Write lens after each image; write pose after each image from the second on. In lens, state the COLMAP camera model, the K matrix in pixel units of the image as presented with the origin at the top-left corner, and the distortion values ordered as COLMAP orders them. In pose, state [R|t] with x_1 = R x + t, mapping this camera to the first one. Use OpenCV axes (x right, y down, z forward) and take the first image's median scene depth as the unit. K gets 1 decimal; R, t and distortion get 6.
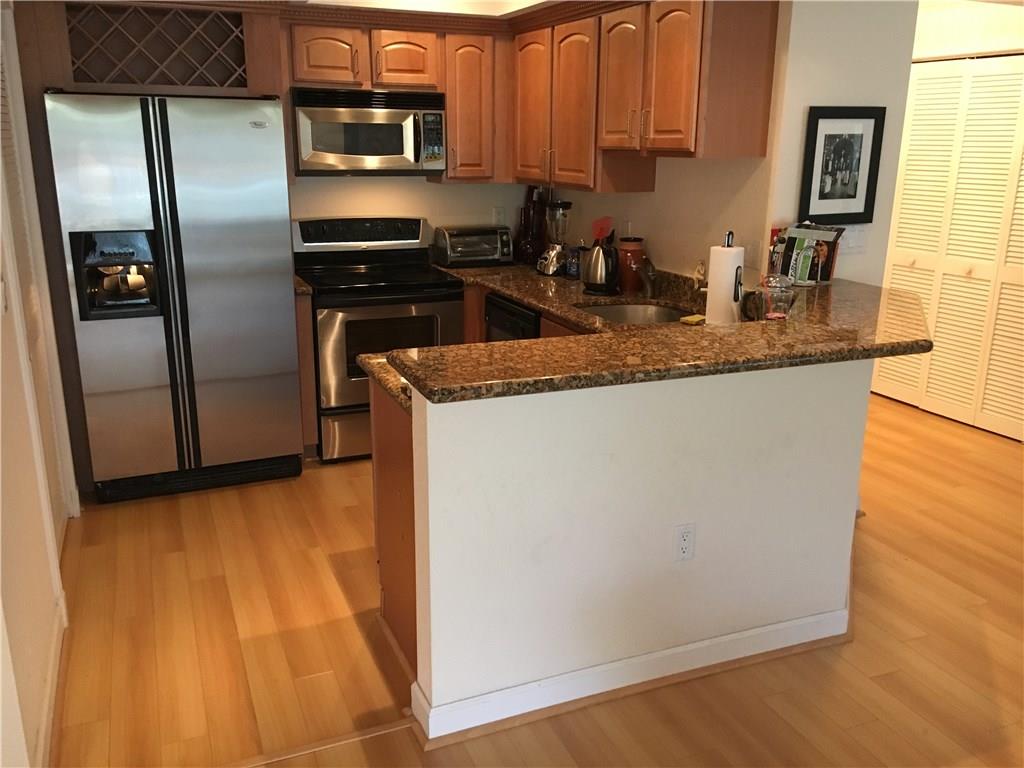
lens RADIAL K [[872.1, 0, 512.7], [0, 872.1, 387.6], [0, 0, 1]] dist [0.073187, -0.100575]
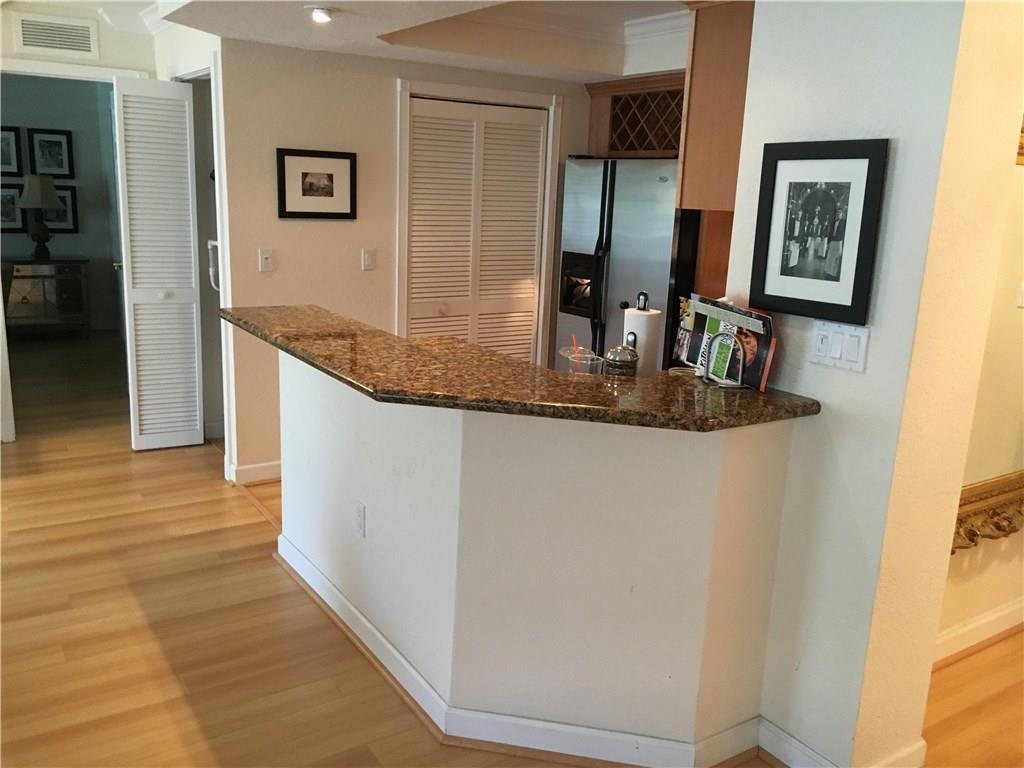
lens RADIAL K [[872.1, 0, 506.0], [0, 872.1, 379.7], [0, 0, 1]] dist [0.073187, -0.100575]
pose [[0.163856, 0.212657, -0.963290, 0.830412], [-0.299256, 0.941189, 0.156875, -0.149591], [0.939998, 0.262566, 0.217858, 0.556171]]
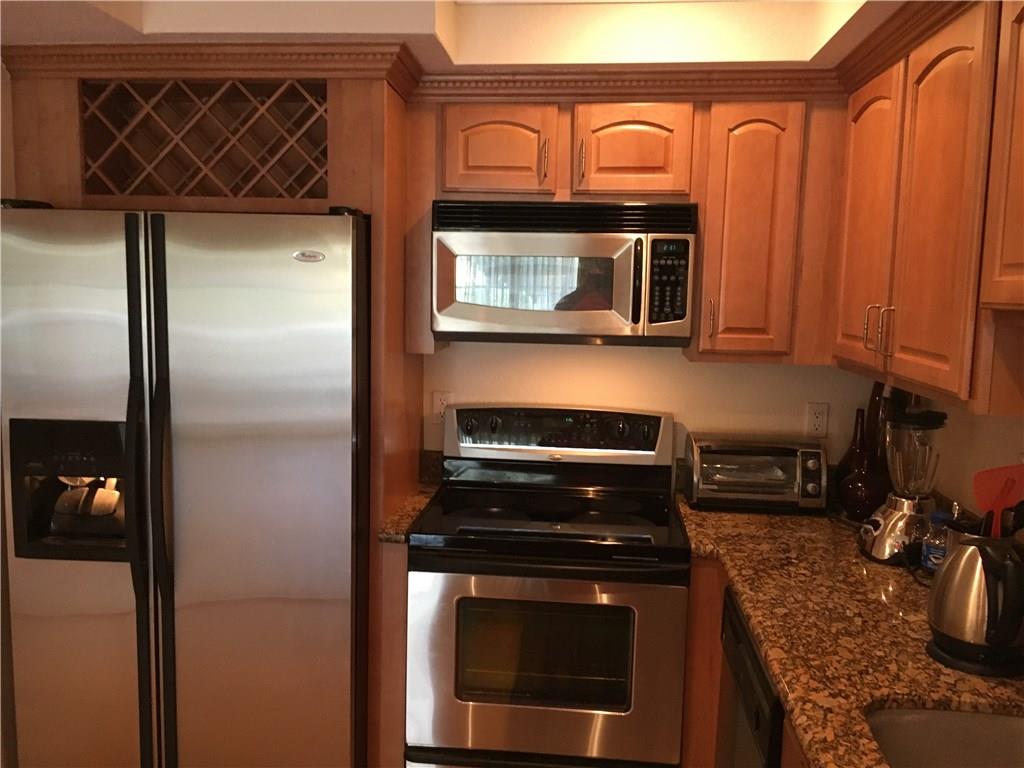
lens RADIAL K [[872.1, 0, 508.4], [0, 872.1, 386.4], [0, 0, 1]] dist [0.073187, -0.100575]
pose [[0.875445, 0.065716, -0.478828, 0.097640], [-0.142675, 0.981701, -0.126122, -0.147190], [0.461778, 0.178730, 0.868802, 0.526056]]
